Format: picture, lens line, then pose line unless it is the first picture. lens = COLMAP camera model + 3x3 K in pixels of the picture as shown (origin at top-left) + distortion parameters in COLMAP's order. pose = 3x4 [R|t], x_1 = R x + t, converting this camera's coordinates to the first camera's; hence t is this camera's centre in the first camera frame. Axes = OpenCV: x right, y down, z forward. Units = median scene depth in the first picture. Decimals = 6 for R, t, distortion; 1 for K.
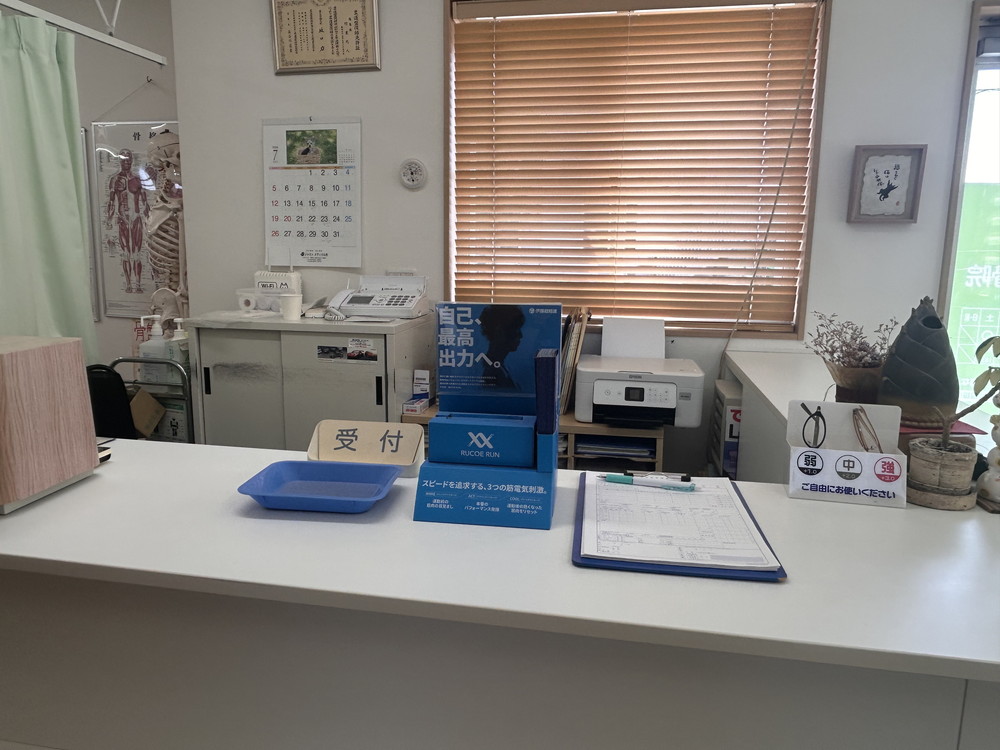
lens RADIAL K [[695.7, 0, 500.0], [0, 695.7, 375.0], [0, 0, 1]] dist [0.005694, -0.023238]
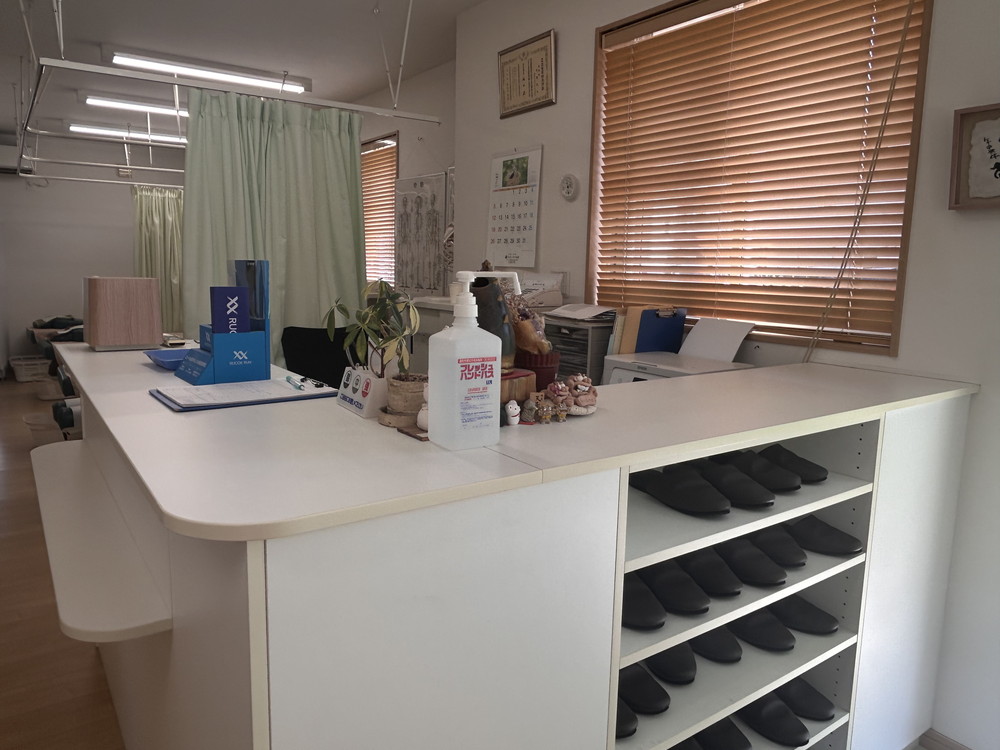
lens RADIAL K [[695.7, 0, 500.0], [0, 695.7, 375.0], [0, 0, 1]] dist [0.005694, -0.023238]
pose [[0.724577, 0.112131, -0.680011, 0.666313], [-0.141361, 0.989878, 0.012602, 0.026352], [0.674541, 0.086996, 0.733093, 0.099770]]
